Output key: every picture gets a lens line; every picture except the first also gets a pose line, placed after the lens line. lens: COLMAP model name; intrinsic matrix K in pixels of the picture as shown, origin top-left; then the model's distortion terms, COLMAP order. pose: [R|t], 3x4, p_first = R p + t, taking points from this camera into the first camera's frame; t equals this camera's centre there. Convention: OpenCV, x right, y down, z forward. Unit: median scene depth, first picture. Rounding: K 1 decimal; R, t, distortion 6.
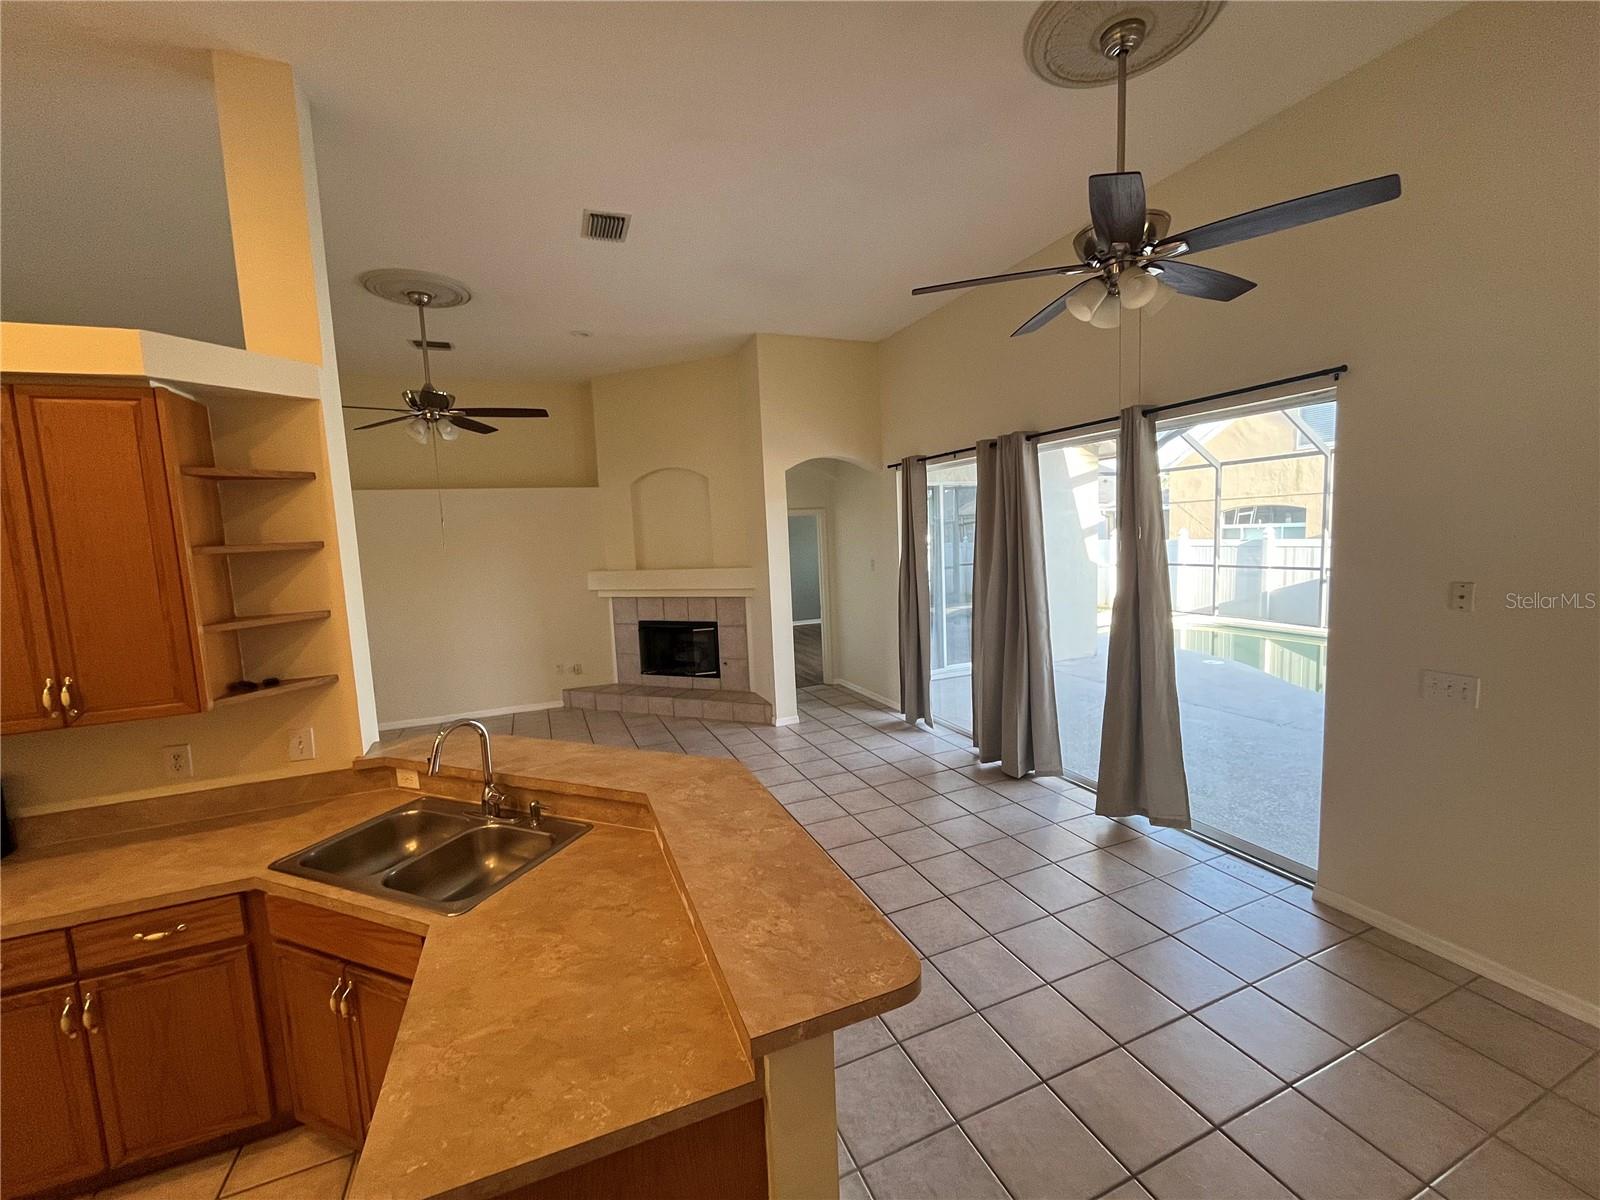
lens RADIAL K [[645.1, 0, 800.0], [0, 645.1, 604.9], [0, 0, 1]] dist [-0.001295, 0.000841]
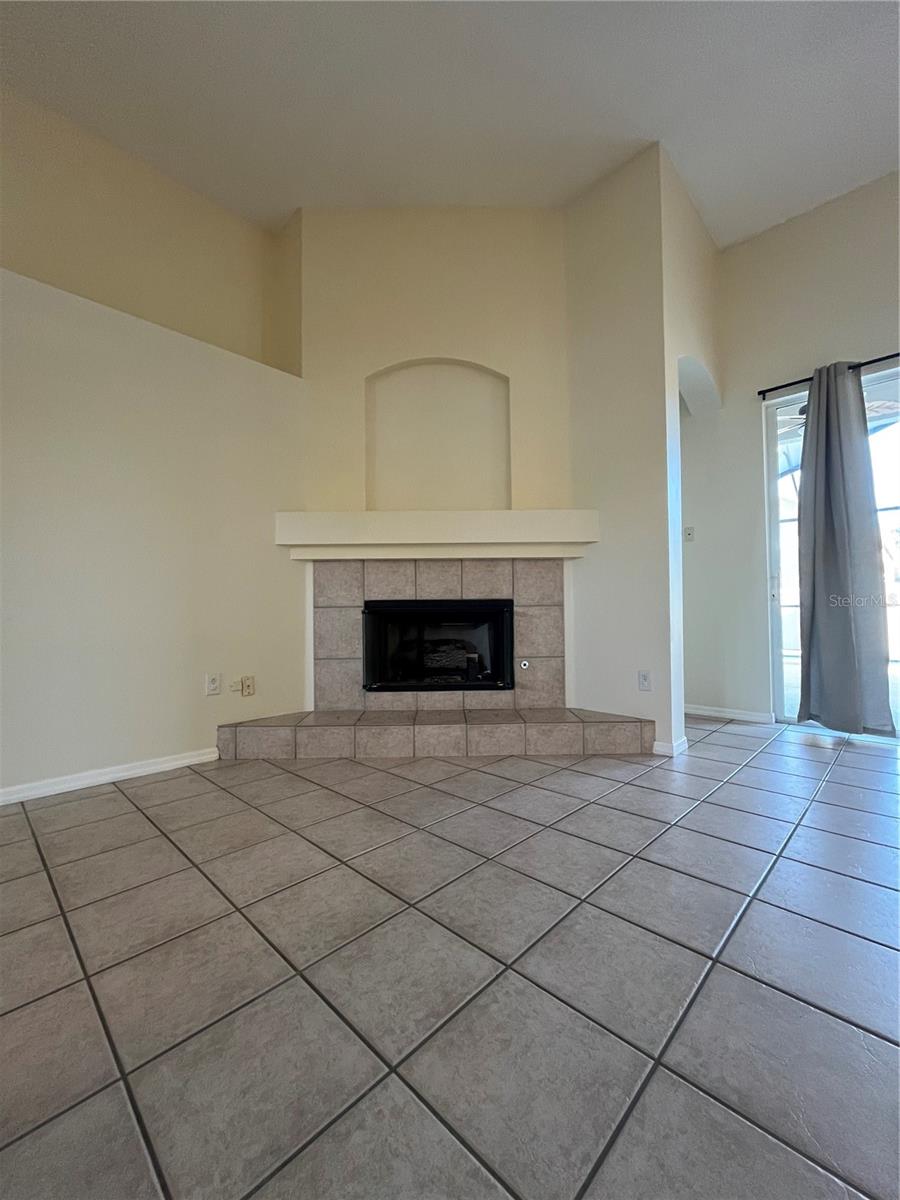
lens RADIAL K [[483.8, 0, 443.9], [0, 483.8, 600.3], [0, 0, 1]] dist [-0.001295, 0.000841]
pose [[0.922367, 0.043922, 0.383811, -0.370709], [0.014905, 0.988730, -0.148966, 0.096830], [-0.386028, 0.143122, 0.911317, 0.587235]]
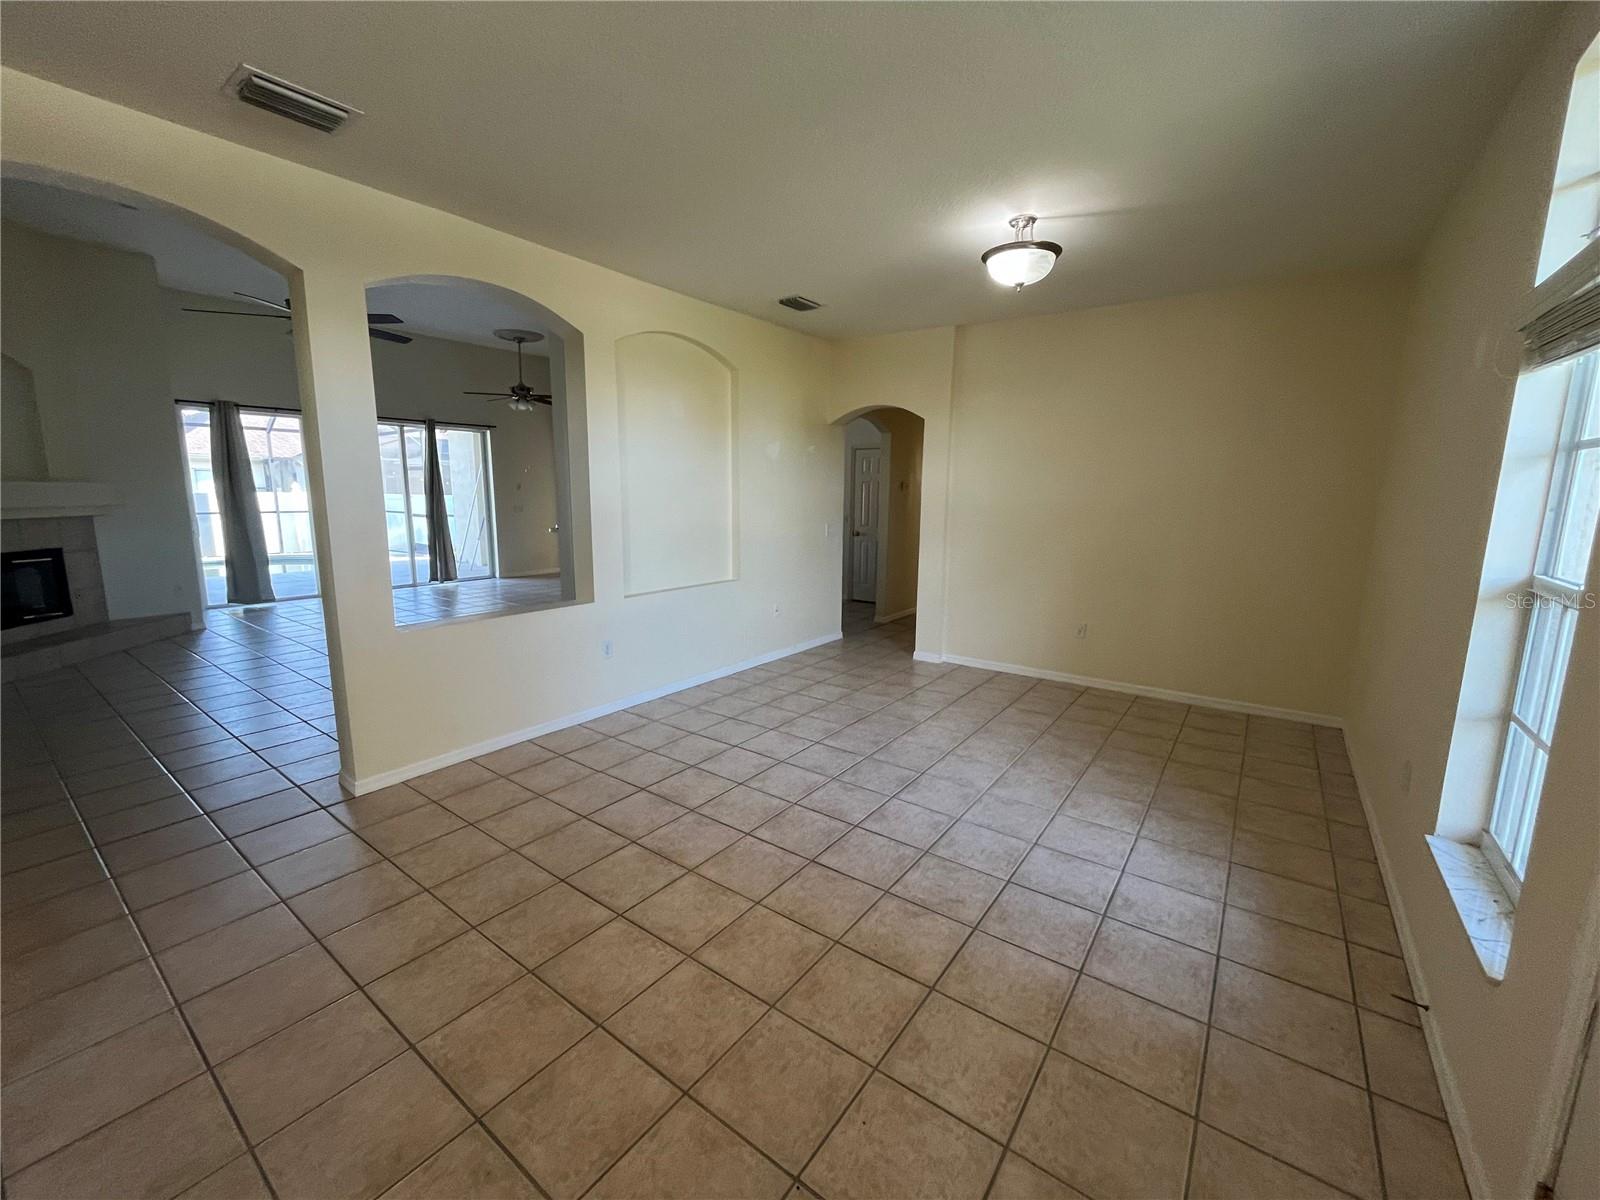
lens RADIAL K [[645.1, 0, 798.1], [0, 645.1, 593.5], [0, 0, 1]] dist [-0.001295, 0.000841]
pose [[-0.515199, -0.096044, 0.851672, -1.317866], [0.111522, 0.977741, 0.177724, 0.042503], [-0.849784, 0.186544, -0.493020, 0.608791]]
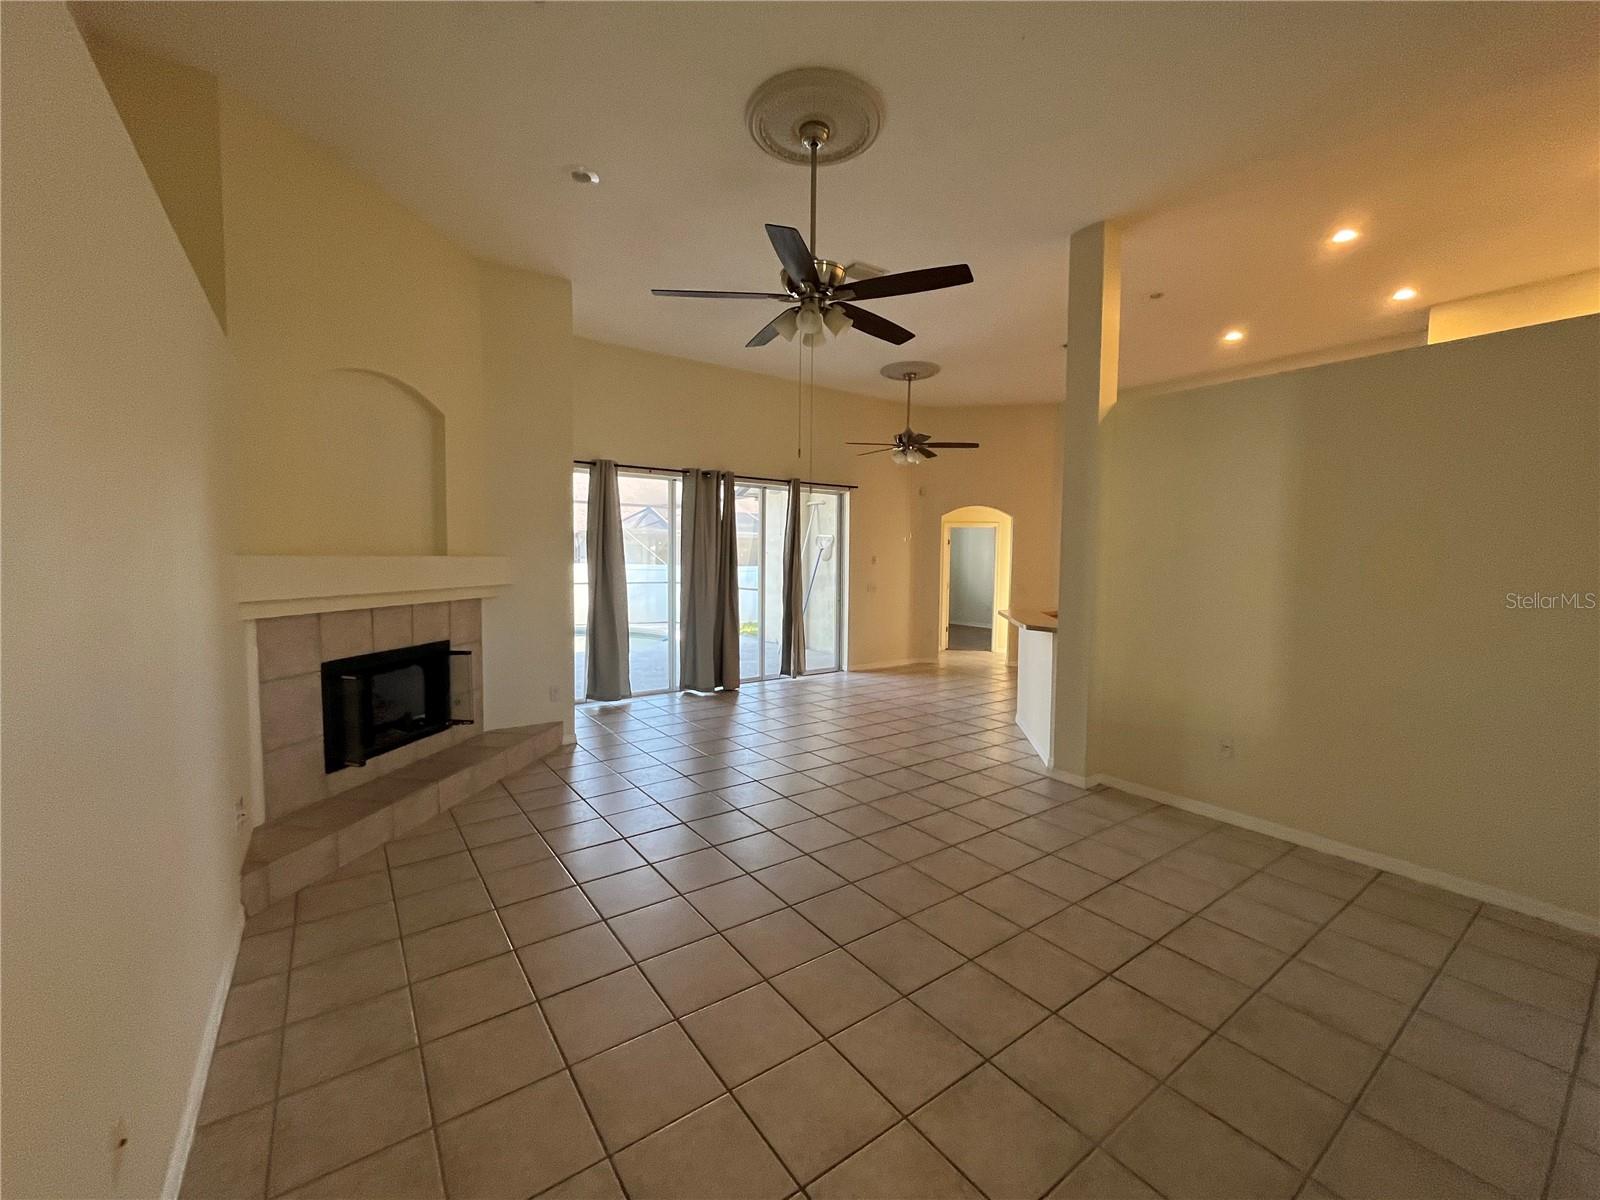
lens RADIAL K [[645.1, 0, 800.6], [0, 645.1, 599.3], [0, 0, 1]] dist [-0.001295, 0.000841]
pose [[-0.221540, -0.024280, 0.974849, -0.827262], [0.107014, 0.993047, 0.049053, -0.007908], [-0.969262, 0.115189, -0.217401, 0.787950]]
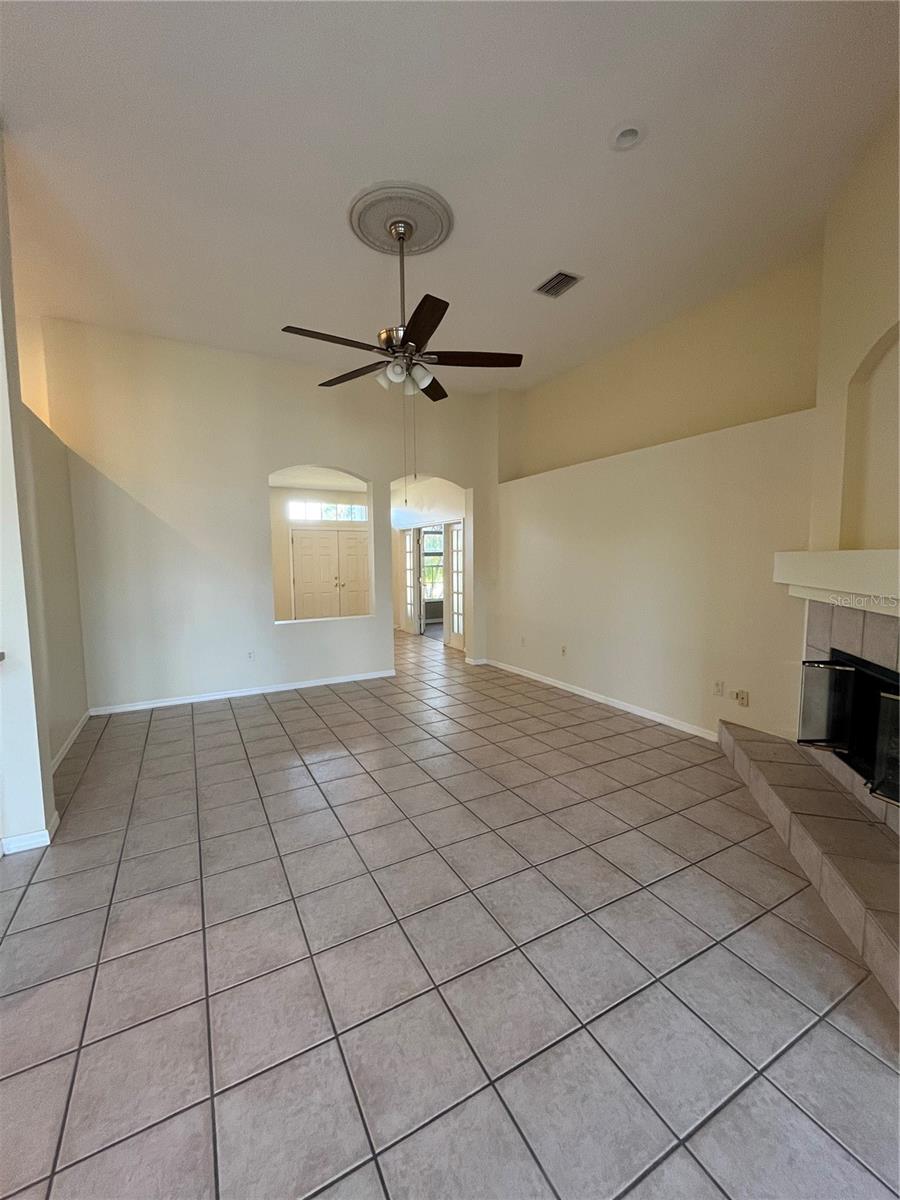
lens RADIAL K [[483.8, 0, 446.5], [0, 483.8, 606.2], [0, 0, 1]] dist [-0.001295, 0.000841]
pose [[0.096810, 0.146904, -0.984402, 0.111426], [-0.103147, 0.985203, 0.136879, -0.033179], [0.989944, 0.088286, 0.110530, 0.667385]]
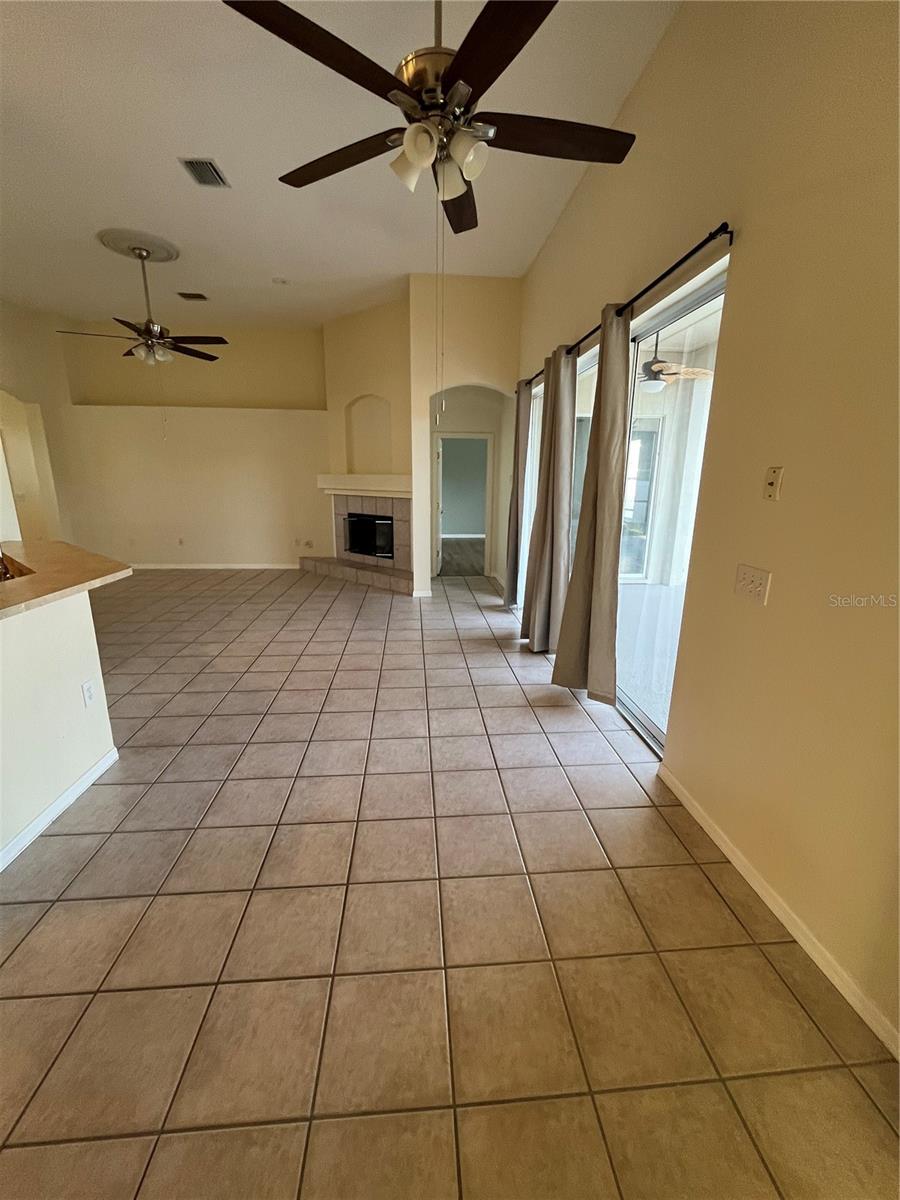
lens RADIAL K [[483.8, 0, 453.5], [0, 483.8, 603.7], [0, 0, 1]] dist [-0.001295, 0.000841]
pose [[0.949478, 0.131174, -0.285105, 0.295944], [-0.087332, 0.983012, 0.161435, 0.030398], [0.301438, -0.128380, 0.944803, 0.070057]]
